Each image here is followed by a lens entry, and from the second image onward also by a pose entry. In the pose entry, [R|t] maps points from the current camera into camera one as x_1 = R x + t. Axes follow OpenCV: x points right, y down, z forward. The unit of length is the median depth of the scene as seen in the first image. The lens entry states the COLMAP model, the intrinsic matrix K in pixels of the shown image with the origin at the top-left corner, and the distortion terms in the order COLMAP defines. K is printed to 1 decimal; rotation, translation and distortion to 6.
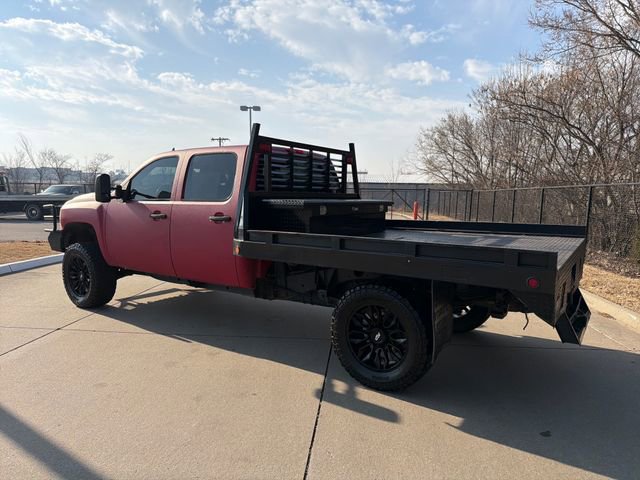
lens RADIAL K [[452.6, 0, 320.0], [0, 452.6, 240.0], [0, 0, 1]] dist [0.057923, -0.074170]
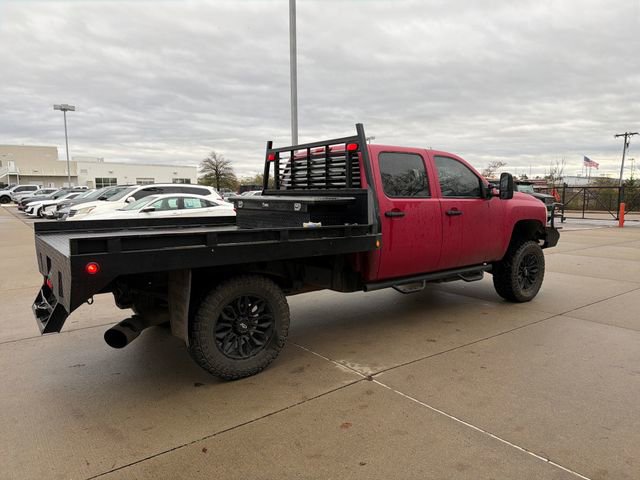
lens RADIAL K [[444.0, 0, 320.0], [0, 444.0, 240.0], [0, 0, 1]] dist [0.061137, -0.077469]
pose [[-0.329670, 0.083437, -0.940402, 0.668007], [-0.095085, 0.988088, 0.121001, -0.082105], [0.939296, 0.129309, -0.317810, 0.967133]]
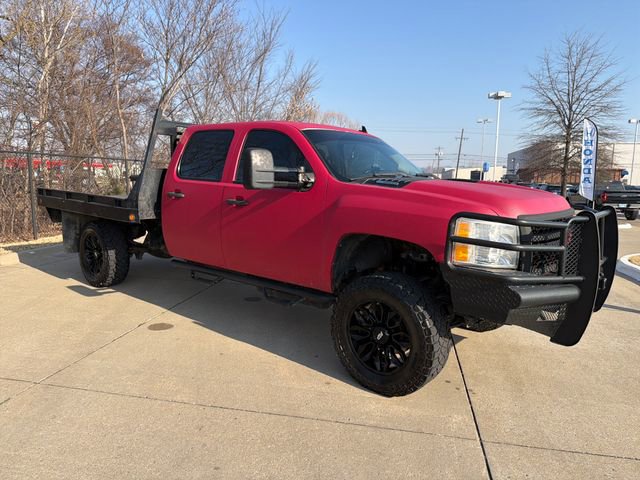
lens RADIAL K [[452.6, 0, 320.9], [0, 452.6, 227.5], [0, 0, 1]] dist [0.058292, -0.087304]
pose [[-0.996236, -0.051483, 0.069744, -0.264442], [-0.035101, 0.975208, 0.218489, -0.159459], [-0.079264, 0.215218, -0.973344, 1.511765]]
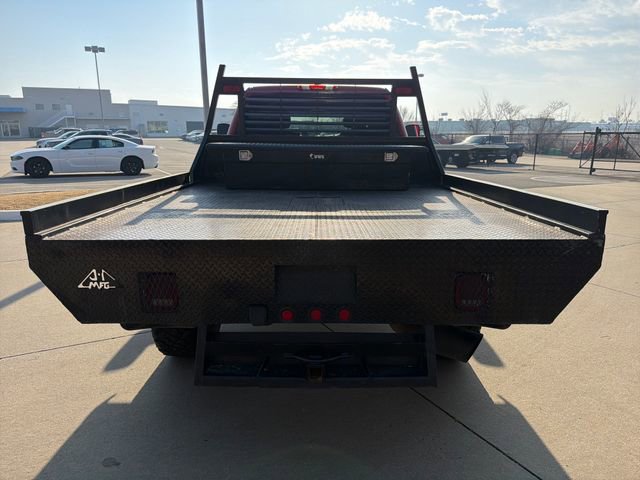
lens RADIAL K [[444.0, 0, 320.0], [0, 444.0, 240.0], [0, 0, 1]] dist [0.061137, -0.077469]
pose [[0.566082, 0.171053, -0.806407, 0.501123], [-0.081766, 0.985062, 0.151551, -0.026476], [0.820284, -0.019853, 0.571612, 0.361884]]
